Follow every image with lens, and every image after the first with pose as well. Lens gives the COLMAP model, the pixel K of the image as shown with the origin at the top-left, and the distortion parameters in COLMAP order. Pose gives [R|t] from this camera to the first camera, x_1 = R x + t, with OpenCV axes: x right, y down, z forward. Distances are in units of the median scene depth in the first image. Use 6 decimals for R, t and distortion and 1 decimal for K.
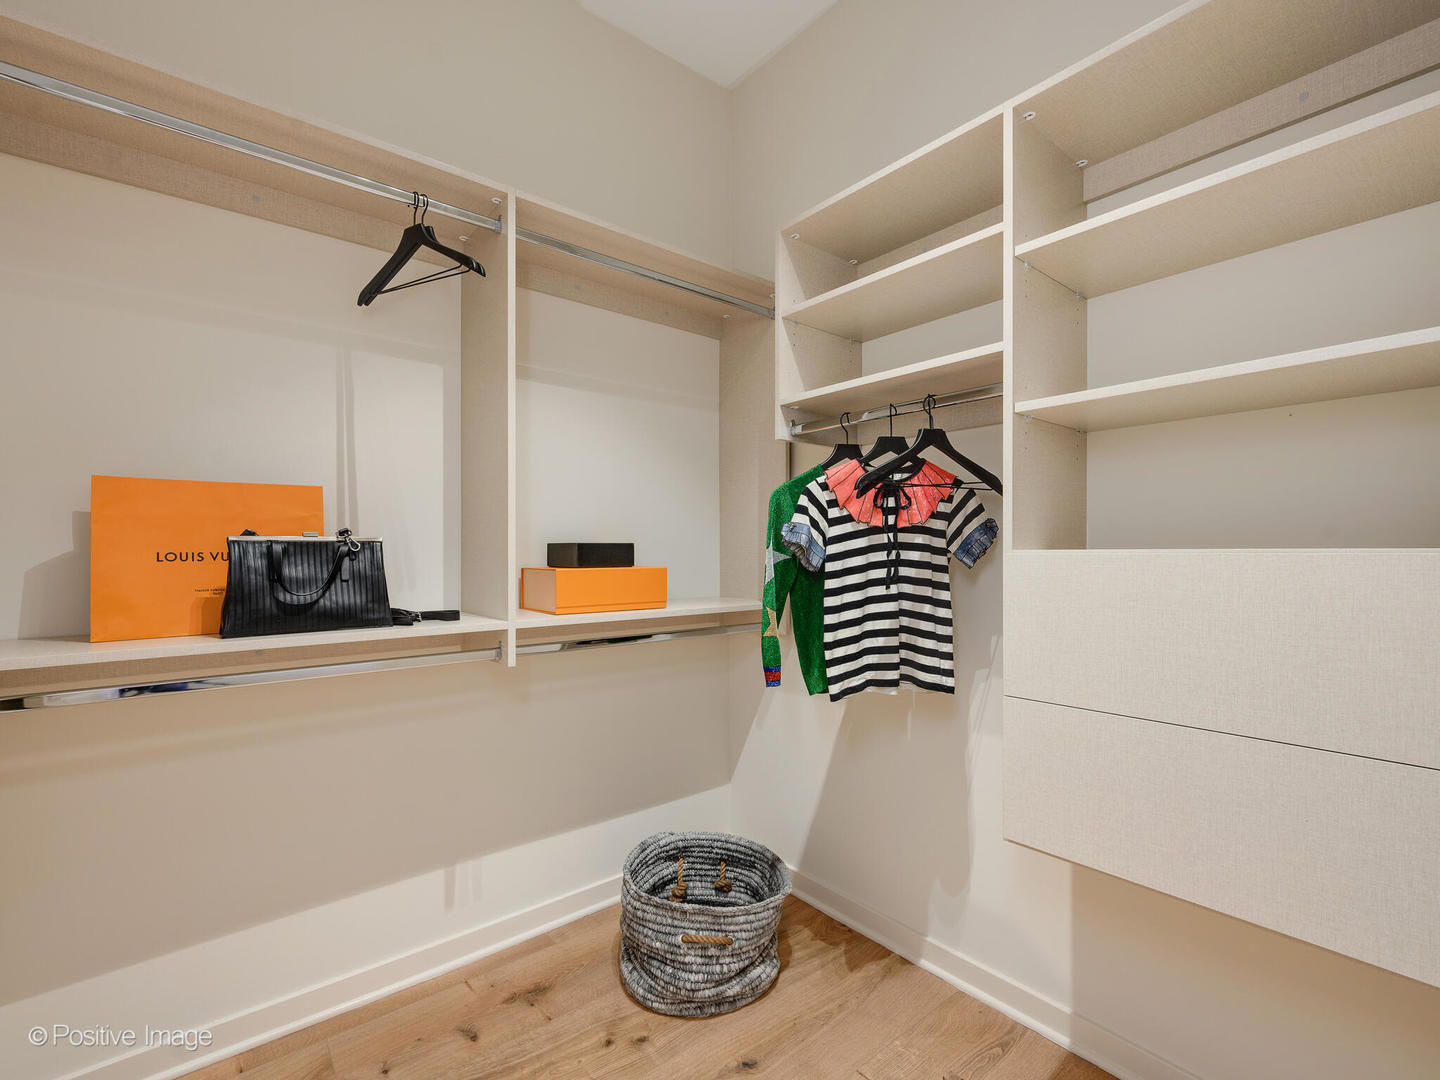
lens RADIAL K [[650.1, 0, 714.8], [0, 650.1, 545.1], [0, 0, 1]] dist [-0.001918, -0.000791]
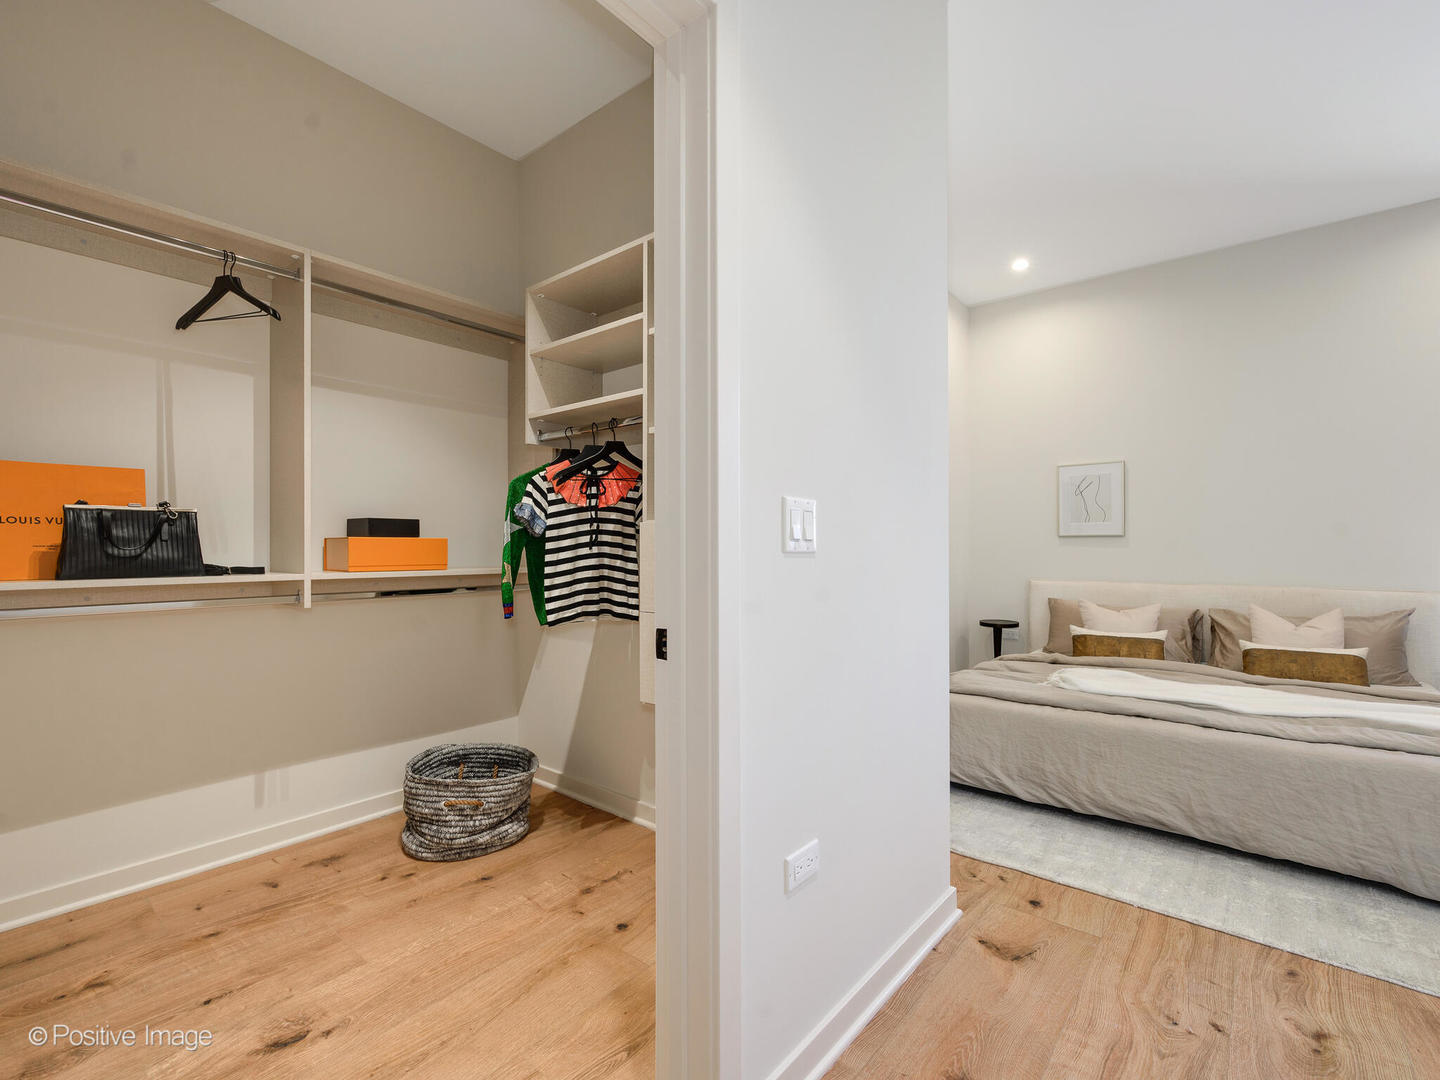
lens RADIAL K [[650.1, 0, 726.2], [0, 650.1, 544.7], [0, 0, 1]] dist [-0.001918, -0.000791]
pose [[0.980988, 0.003855, 0.194028, 0.274801], [-0.004936, 0.999975, 0.005093, 0.046510], [-0.194004, -0.005954, 0.980983, -0.479998]]
